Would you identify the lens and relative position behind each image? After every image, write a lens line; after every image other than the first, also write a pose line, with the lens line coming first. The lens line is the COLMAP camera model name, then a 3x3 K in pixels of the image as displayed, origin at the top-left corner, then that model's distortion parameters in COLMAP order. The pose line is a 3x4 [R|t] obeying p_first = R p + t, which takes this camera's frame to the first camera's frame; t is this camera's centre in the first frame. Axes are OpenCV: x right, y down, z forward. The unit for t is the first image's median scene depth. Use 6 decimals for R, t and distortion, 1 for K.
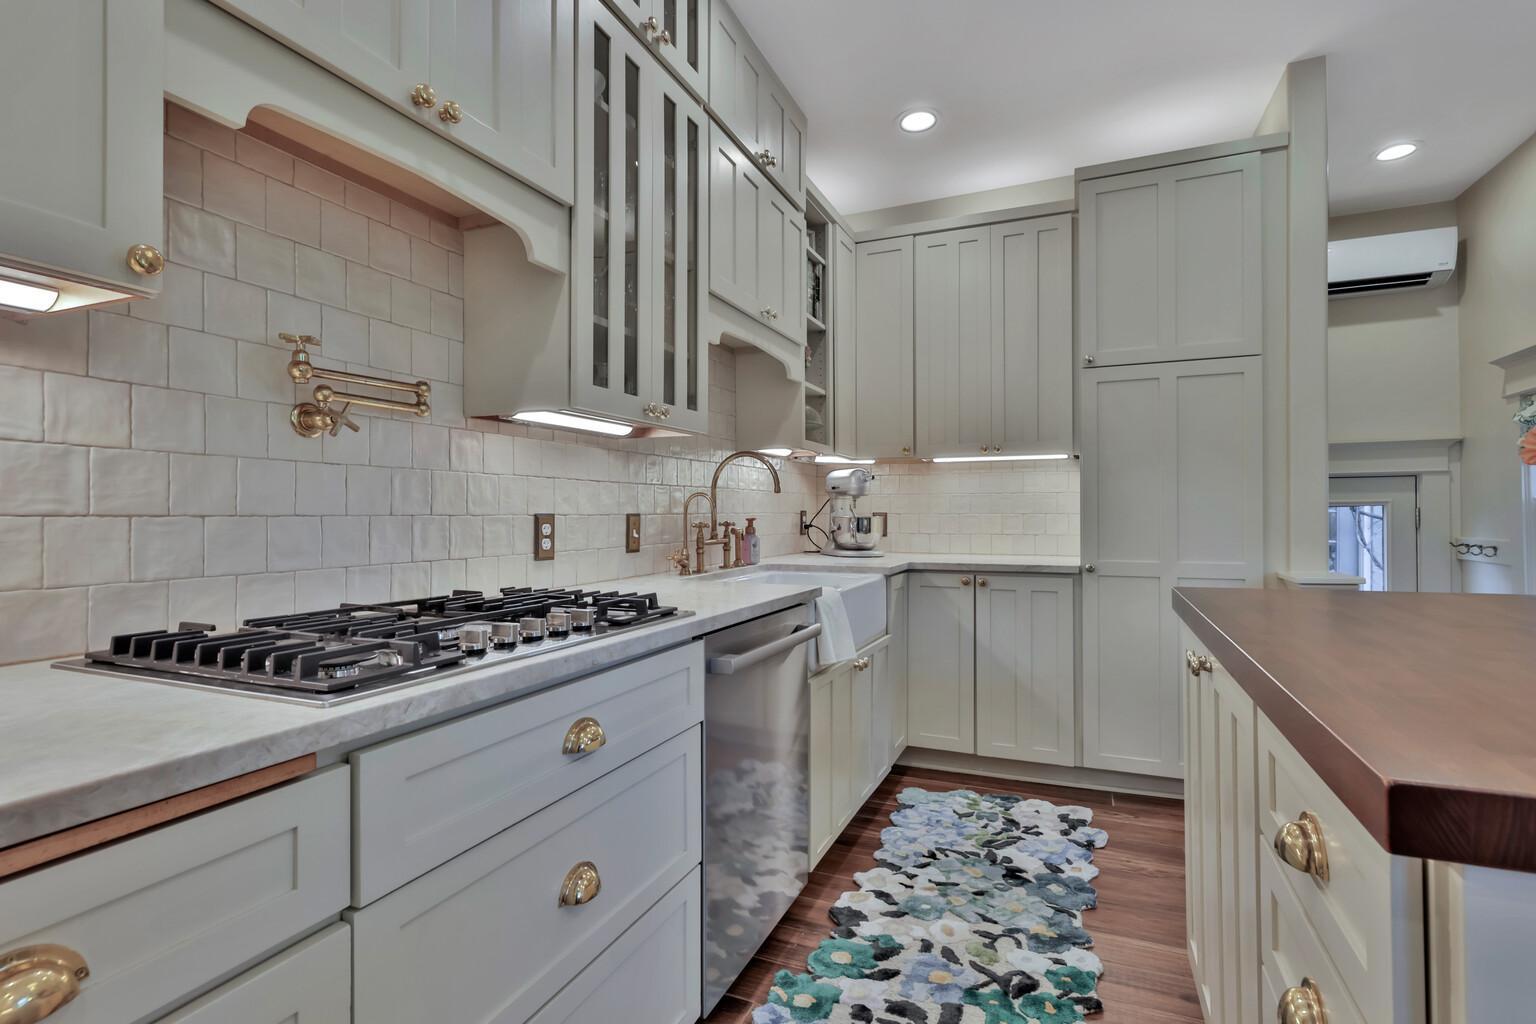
lens RADIAL K [[731.8, 0, 769.8], [0, 731.8, 509.6], [0, 0, 1]] dist [0.002031, 0.000140]
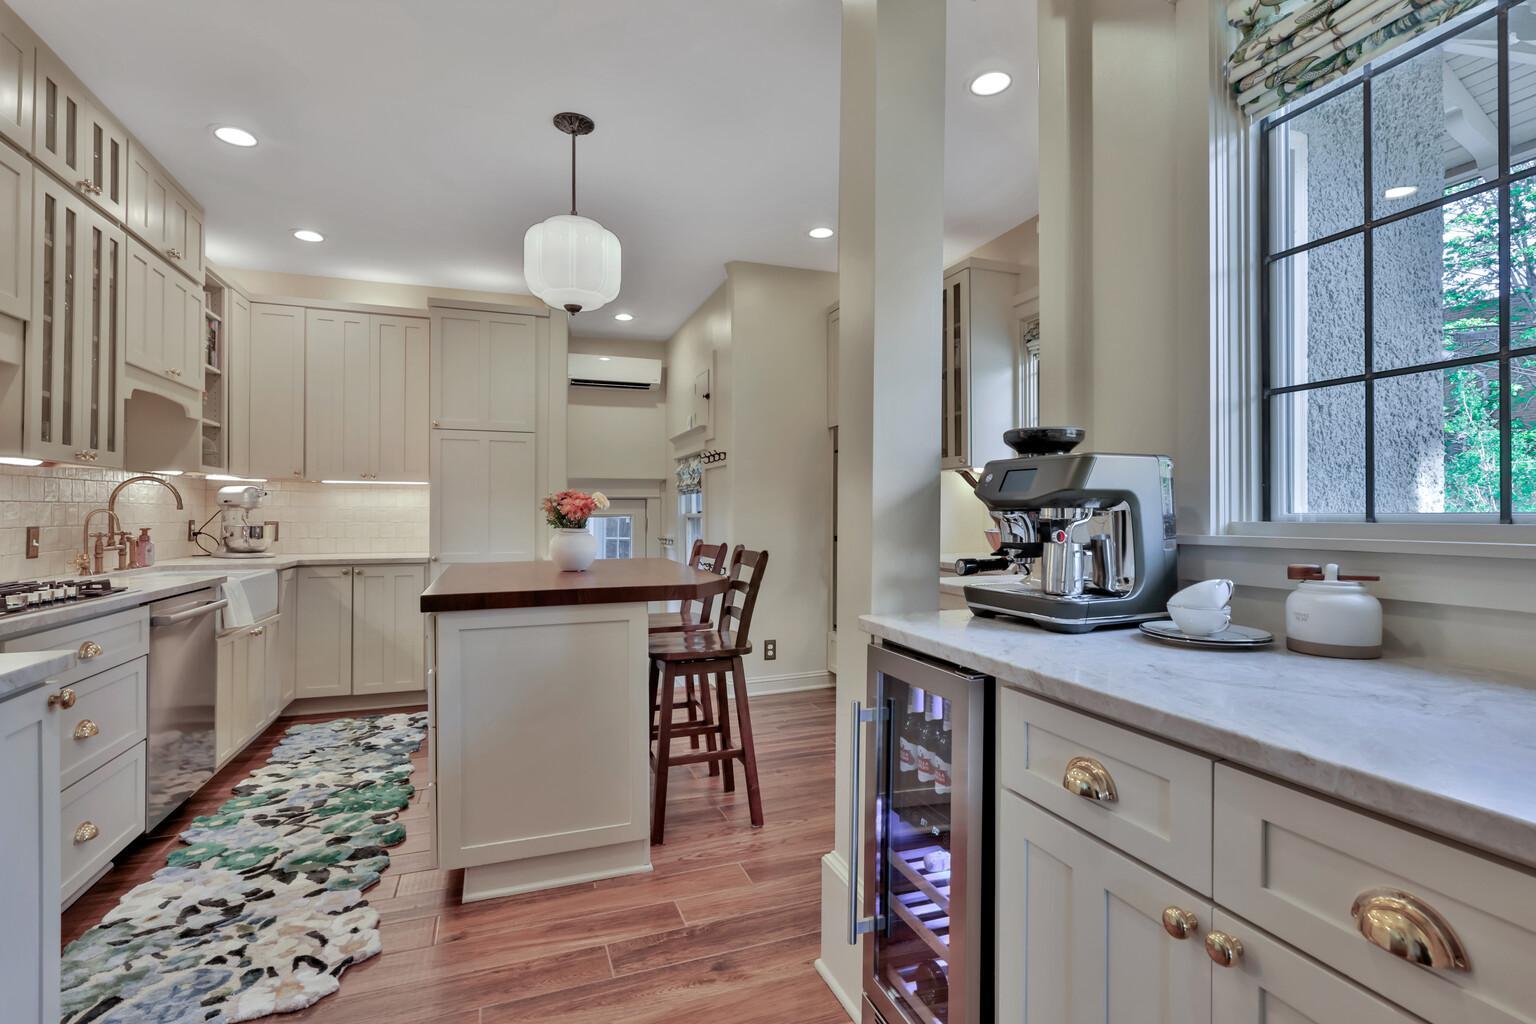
lens RADIAL K [[741.7, 0, 777.3], [0, 741.7, 509.6], [0, 0, 1]] dist [0.001251, 0.000275]
pose [[0.728981, 0.008326, 0.684483, -0.130153], [-0.007950, 0.999962, -0.003696, -0.028312], [-0.684487, -0.002747, 0.729019, -0.760261]]
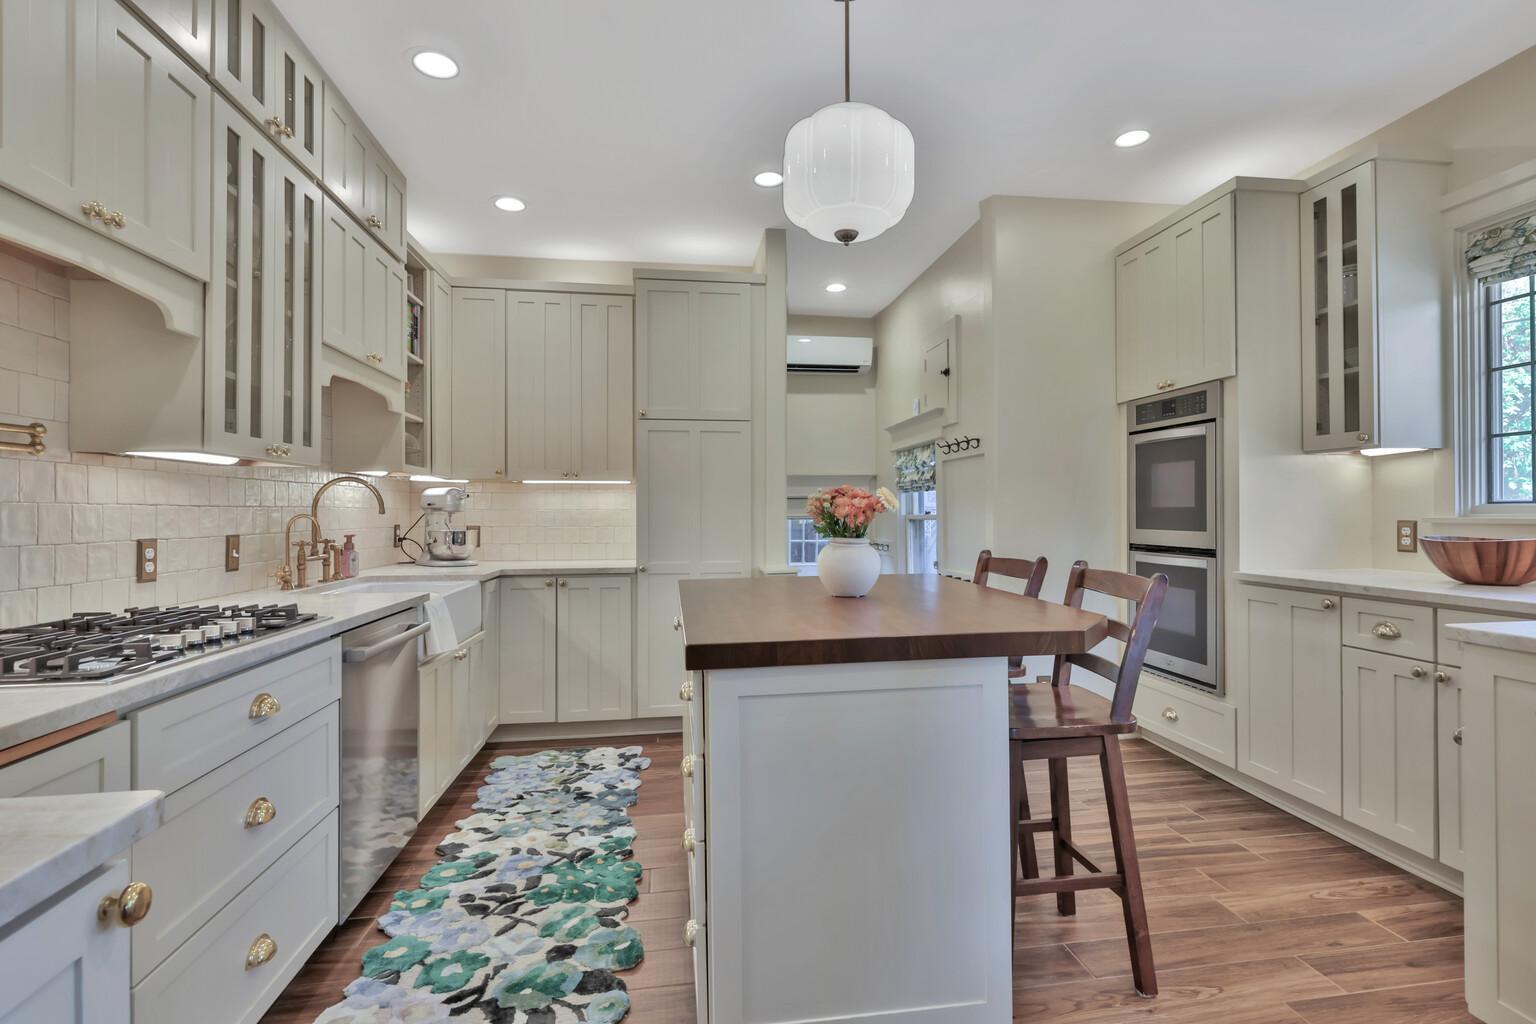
lens RADIAL K [[741.7, 0, 777.3], [0, 741.7, 509.6], [0, 0, 1]] dist [0.001251, 0.000275]
pose [[0.852481, 0.003041, 0.522750, -0.075625], [-0.002327, 0.999995, -0.002024, -0.031296], [-0.522754, 0.000509, 0.852484, -0.344091]]
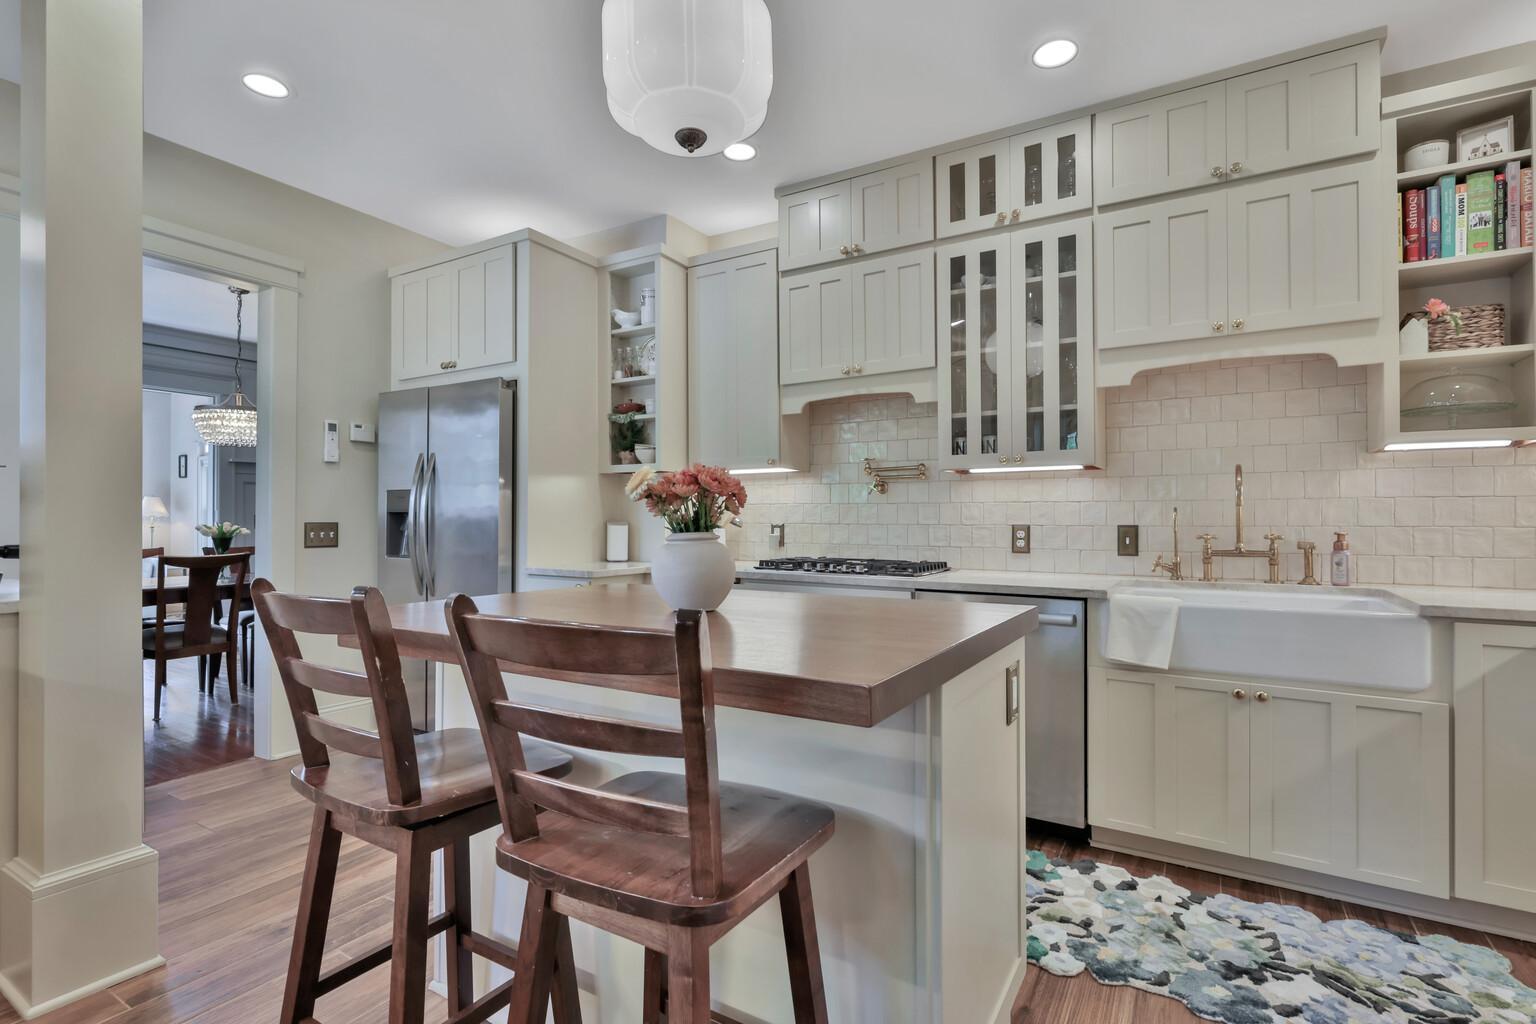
lens RADIAL K [[704.1, 0, 762.5], [0, 704.1, 511.9], [0, 0, 1]] dist [0.000991, -0.000048]
pose [[-0.140322, -0.004988, -0.990093, 1.115741], [0.004444, 0.999974, -0.005668, -0.014042], [0.990096, -0.005195, -0.140296, 0.546936]]
